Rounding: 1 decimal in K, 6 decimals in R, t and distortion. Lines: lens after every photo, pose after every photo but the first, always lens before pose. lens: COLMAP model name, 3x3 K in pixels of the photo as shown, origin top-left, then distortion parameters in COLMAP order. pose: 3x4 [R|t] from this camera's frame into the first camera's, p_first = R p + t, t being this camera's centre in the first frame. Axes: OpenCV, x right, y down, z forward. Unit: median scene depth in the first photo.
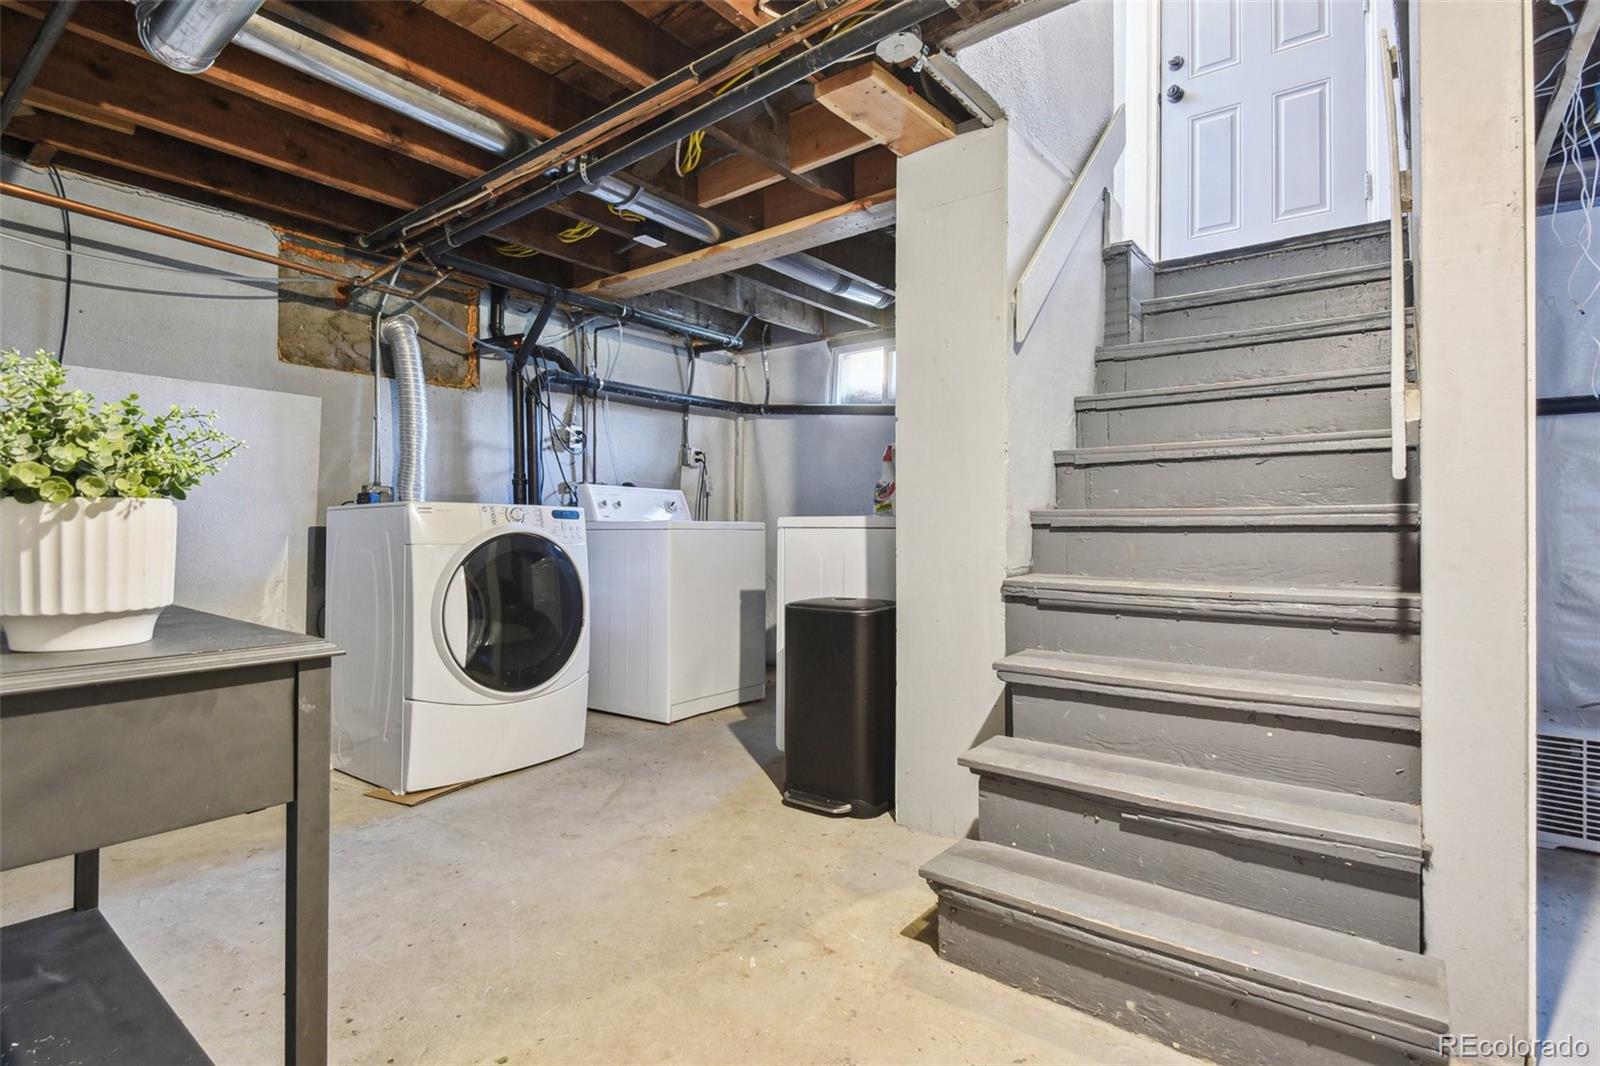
lens RADIAL K [[782.4, 0, 809.8], [0, 782.4, 526.0], [0, 0, 1]] dist [-0.015871, -0.001100]
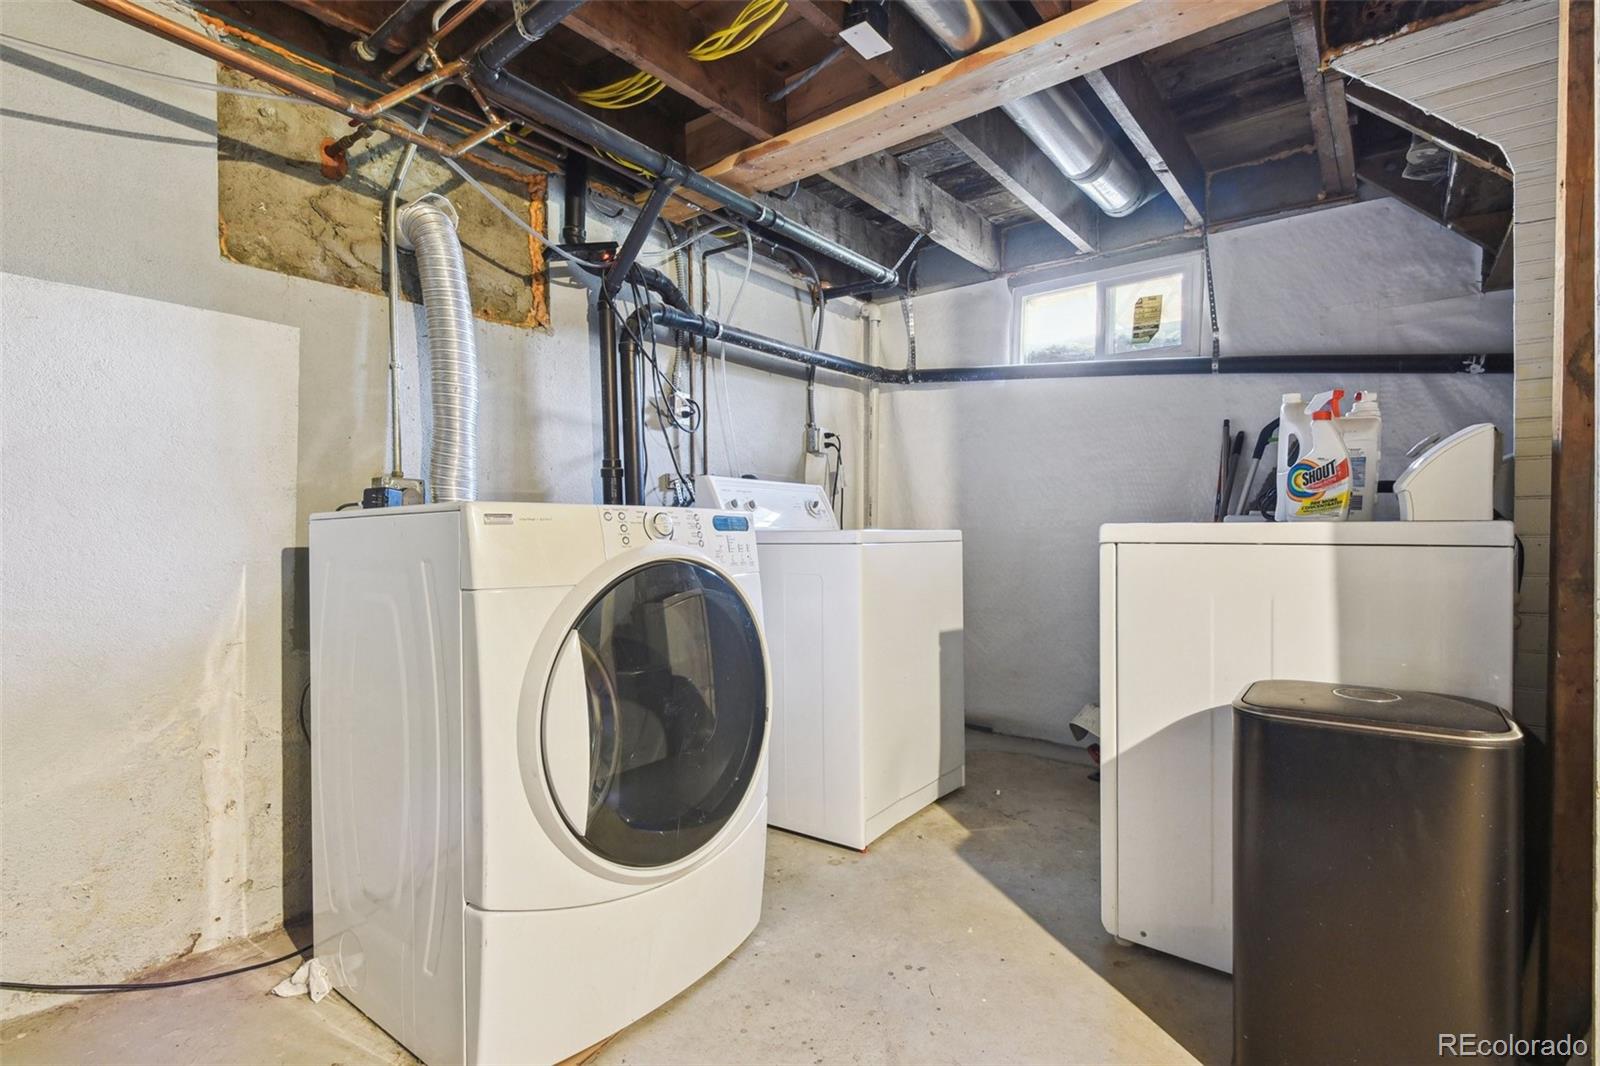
lens RADIAL K [[744.9, 0, 792.1], [0, 744.9, 540.2], [0, 0, 1]] dist [0.000586, -0.007511]
pose [[0.999850, -0.010111, -0.014064, -0.219790], [0.010368, 0.999777, 0.018381, -0.009961], [0.013875, -0.018524, 0.999732, 0.386934]]
